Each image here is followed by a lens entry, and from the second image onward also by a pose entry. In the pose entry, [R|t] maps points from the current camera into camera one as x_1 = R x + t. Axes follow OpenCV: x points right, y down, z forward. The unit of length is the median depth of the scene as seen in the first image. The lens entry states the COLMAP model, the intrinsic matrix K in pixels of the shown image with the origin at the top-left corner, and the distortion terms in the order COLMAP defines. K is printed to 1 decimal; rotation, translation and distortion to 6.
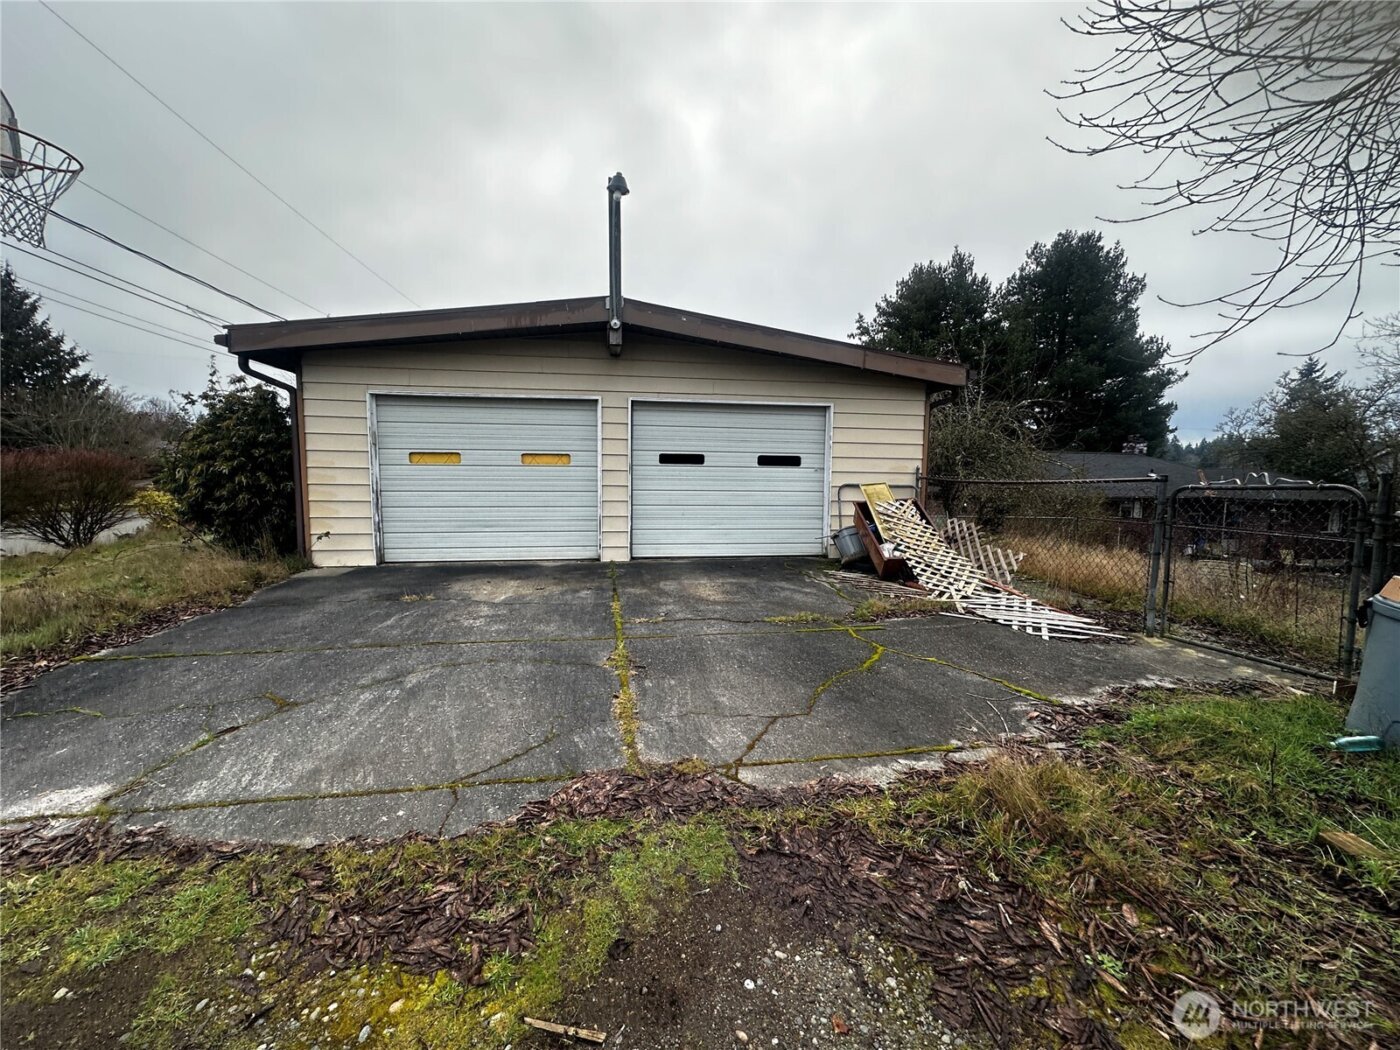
lens RADIAL K [[556.2, 0, 702.8], [0, 556.2, 521.4], [0, 0, 1]] dist [-0.003689, -0.000272]
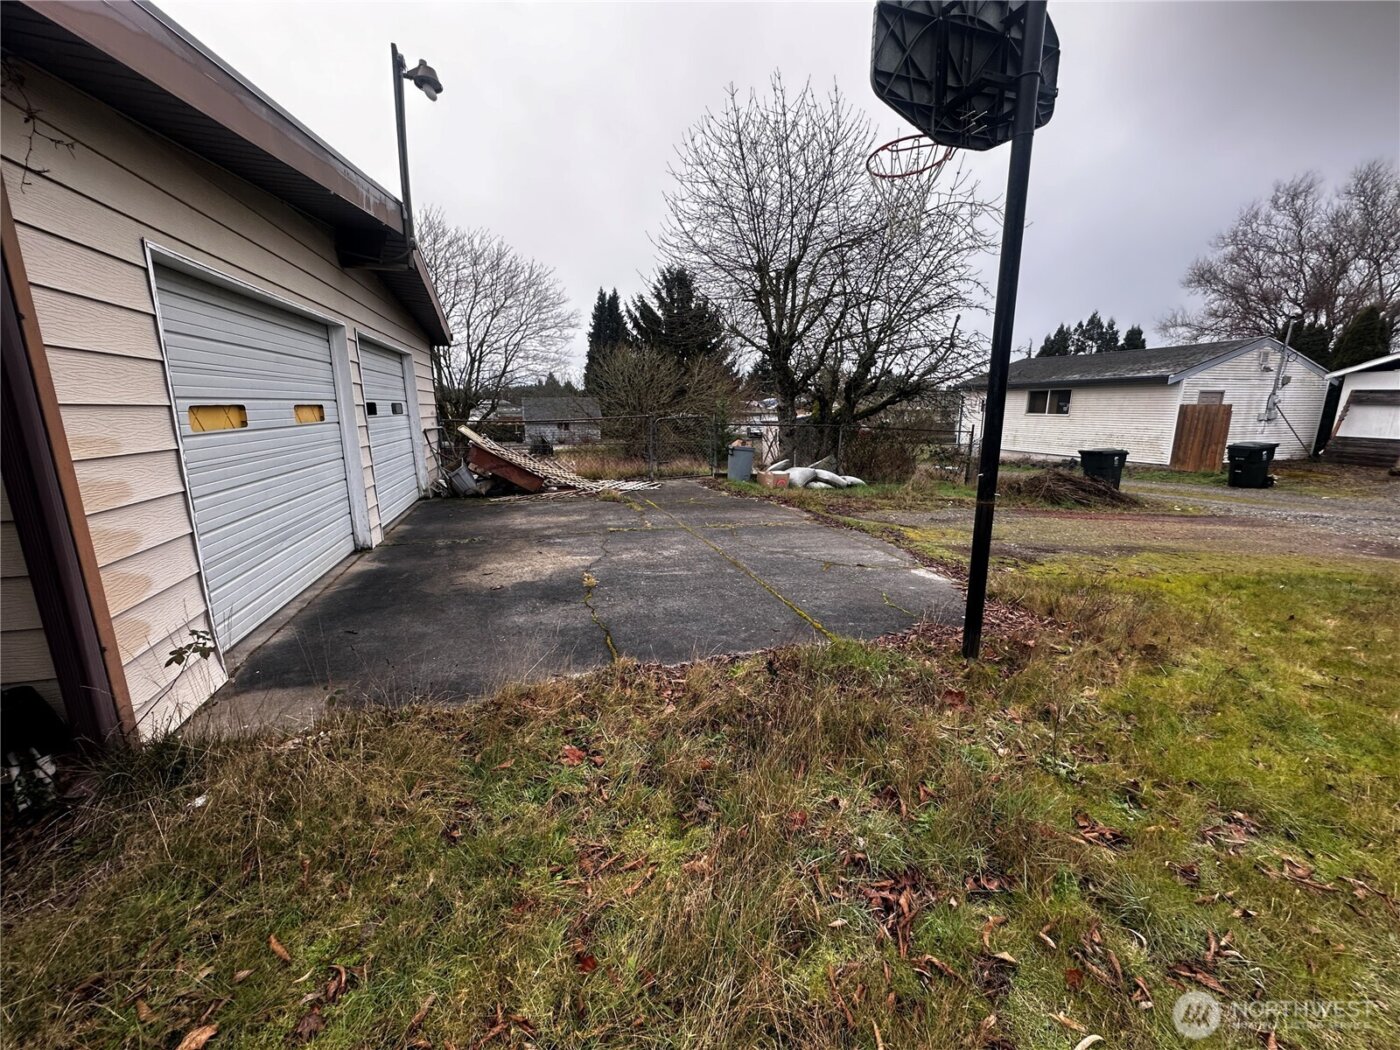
lens RADIAL K [[556.2, 0, 699.3], [0, 556.2, 525.3], [0, 0, 1]] dist [-0.003689, -0.000272]
pose [[-0.124991, -0.217439, 0.968038, -2.136233], [0.096292, 0.968425, 0.229959, -0.203378], [-0.987474, 0.121957, -0.100107, 1.412696]]
